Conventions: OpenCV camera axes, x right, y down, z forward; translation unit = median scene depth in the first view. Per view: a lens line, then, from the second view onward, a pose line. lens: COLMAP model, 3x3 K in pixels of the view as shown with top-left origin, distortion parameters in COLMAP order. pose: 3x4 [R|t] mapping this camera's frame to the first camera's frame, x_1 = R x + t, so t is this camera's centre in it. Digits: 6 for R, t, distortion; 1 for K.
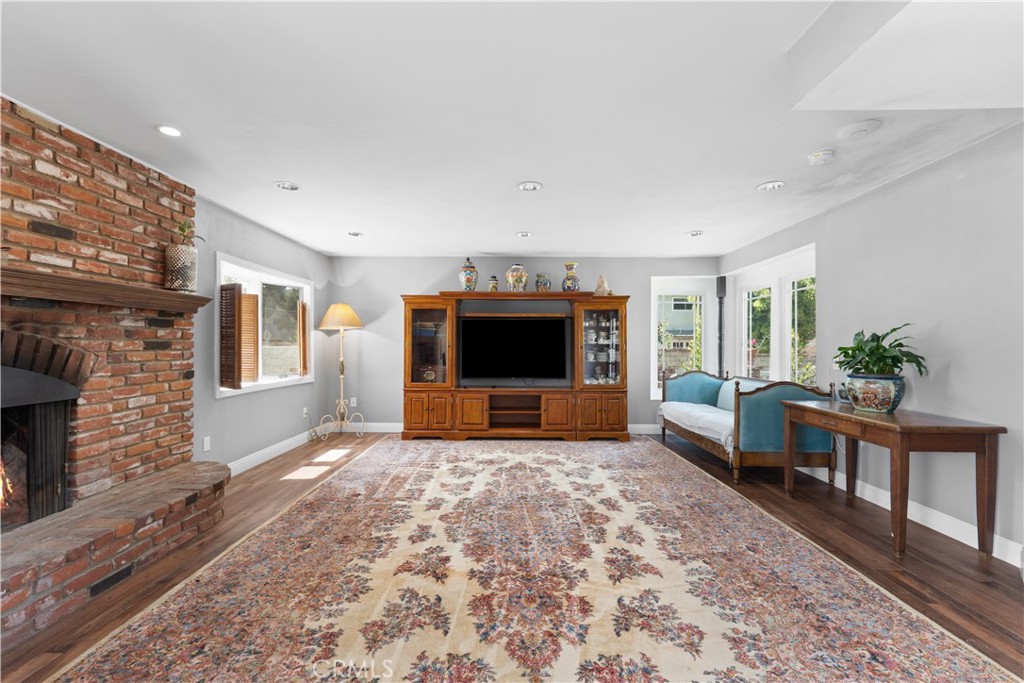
lens RADIAL K [[423.1, 0, 505.4], [0, 423.1, 343.5], [0, 0, 1]] dist [-0.001017, -0.000143]
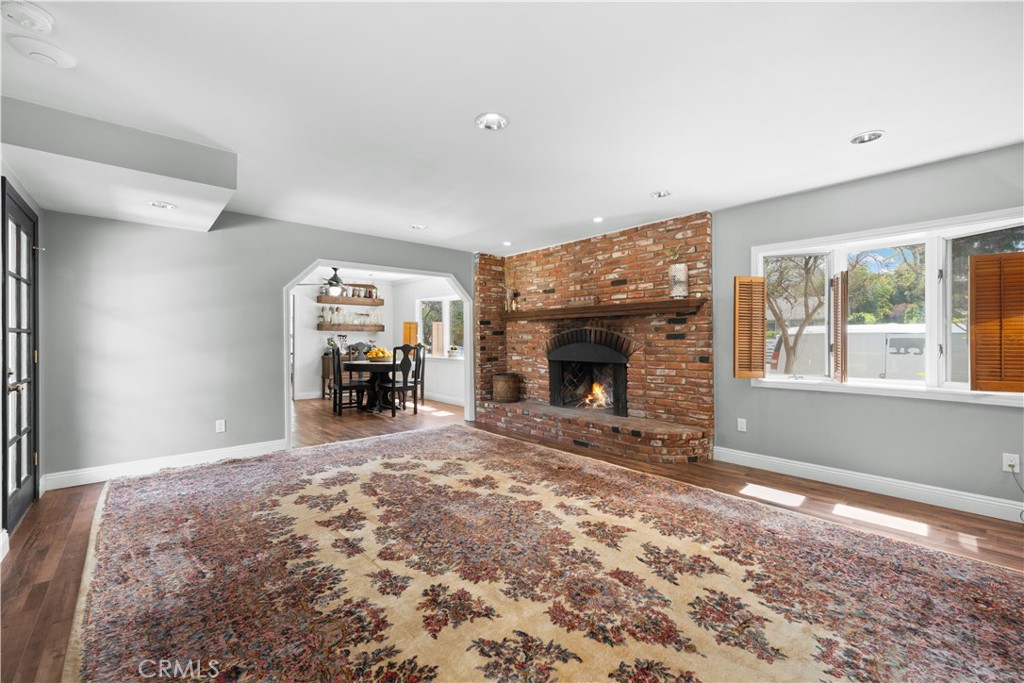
lens RADIAL K [[426.3, 0, 521.2], [0, 426.3, 337.7], [0, 0, 1]] dist [0.008116, -0.000569]
pose [[-0.726854, -0.000312, -0.686792, 0.609234], [0.004608, 0.999975, -0.005331, 0.015031], [0.686777, -0.007040, -0.726834, 1.787785]]
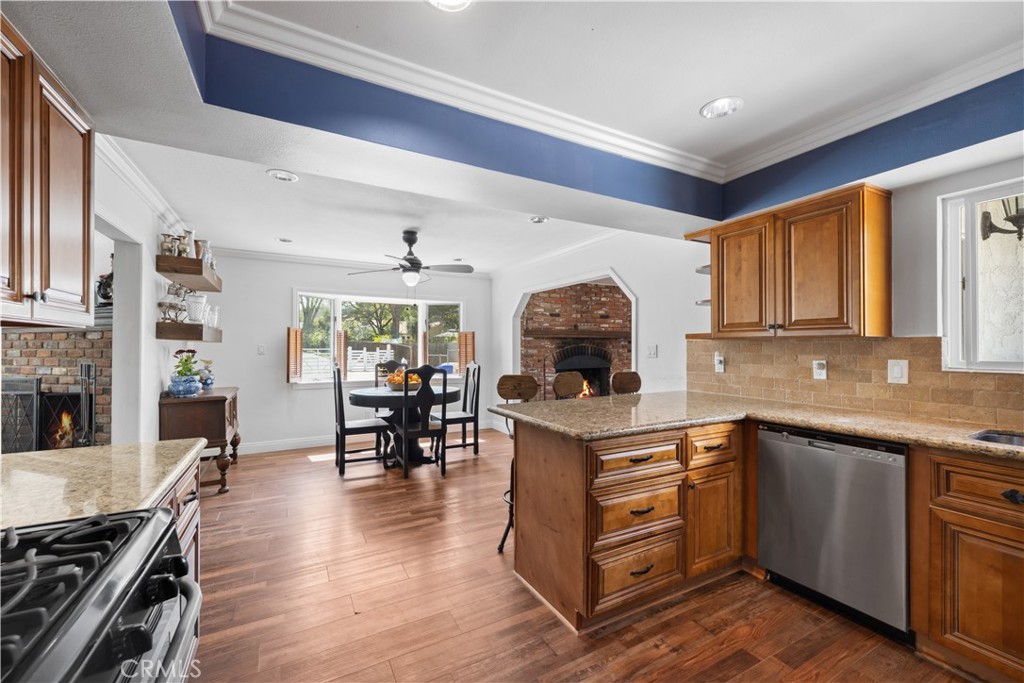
lens RADIAL K [[412.5, 0, 510.2], [0, 412.5, 343.7], [0, 0, 1]] dist [-0.001782, -0.000422]
pose [[0.503384, -0.009089, -0.864015, 1.127347], [0.006875, 0.999955, -0.006514, -0.029626], [0.864035, -0.002661, 0.503424, -1.059942]]
